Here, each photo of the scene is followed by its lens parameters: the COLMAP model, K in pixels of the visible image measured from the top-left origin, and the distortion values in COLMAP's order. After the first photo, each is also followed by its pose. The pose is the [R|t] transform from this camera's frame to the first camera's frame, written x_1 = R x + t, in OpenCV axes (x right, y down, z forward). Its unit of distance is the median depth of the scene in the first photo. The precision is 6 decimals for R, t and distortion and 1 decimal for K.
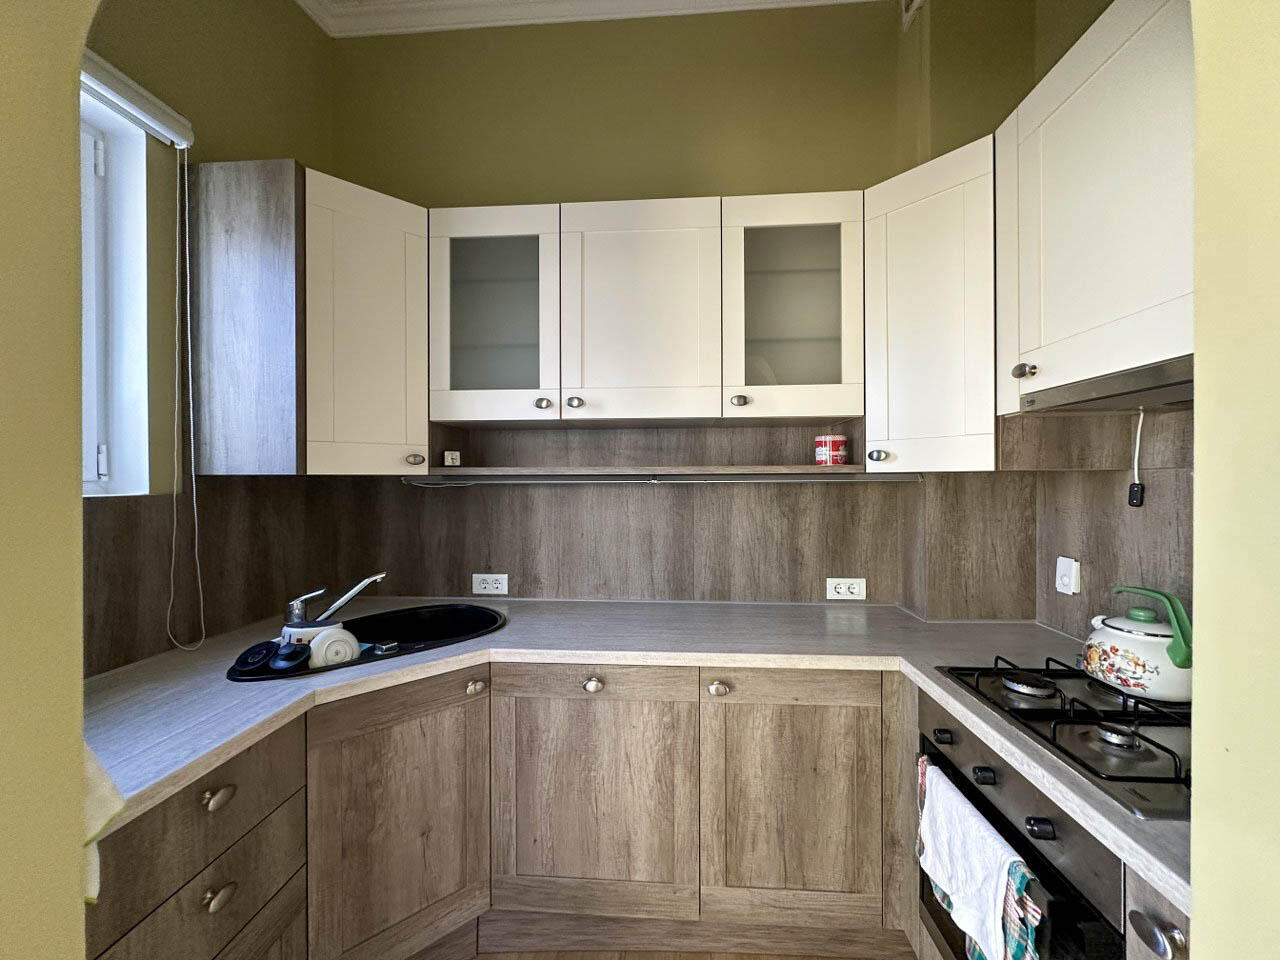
lens RADIAL K [[513.8, 0, 640.0], [0, 513.8, 480.0], [0, 0, 1]] dist [-0.000844, -0.000028]
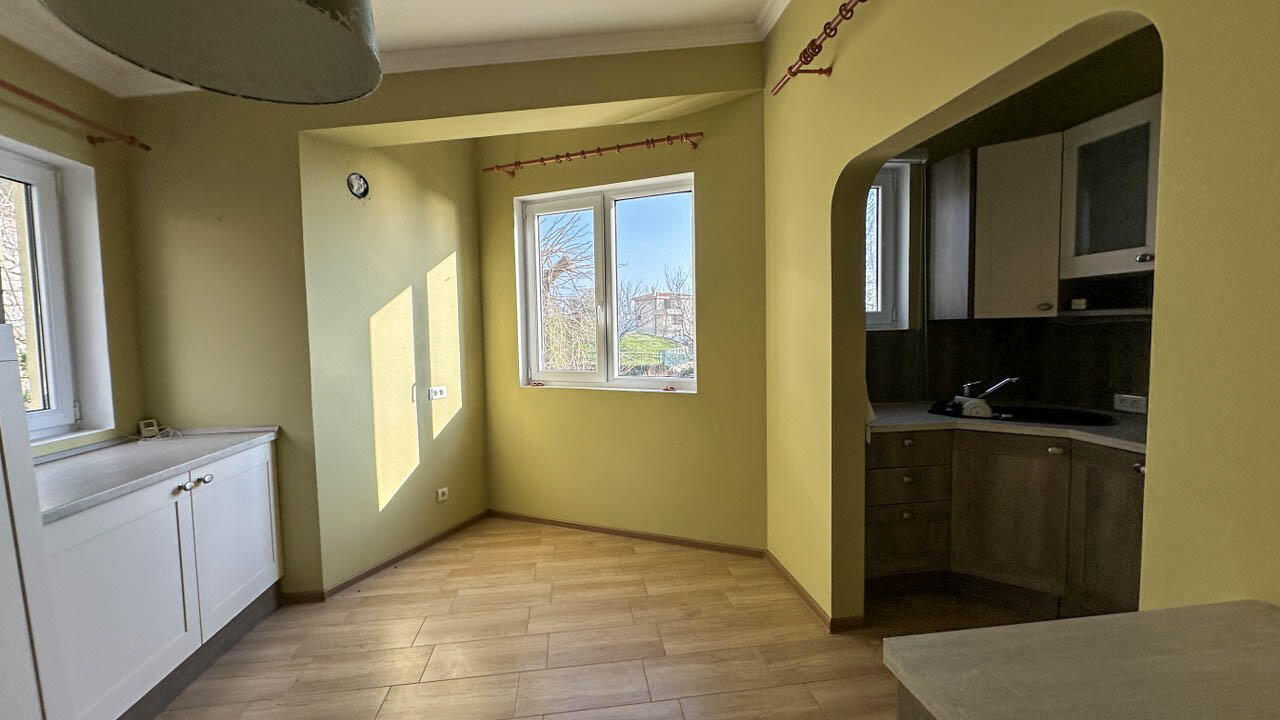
lens RADIAL K [[537.7, 0, 640.0], [0, 537.7, 360.0], [0, 0, 1]] dist [0.001127, 0.000128]
pose [[0.219492, 0.055301, -0.974046, 1.001713], [0.018721, 0.997970, 0.060878, -0.002247], [0.975435, -0.031597, 0.218011, -0.610973]]
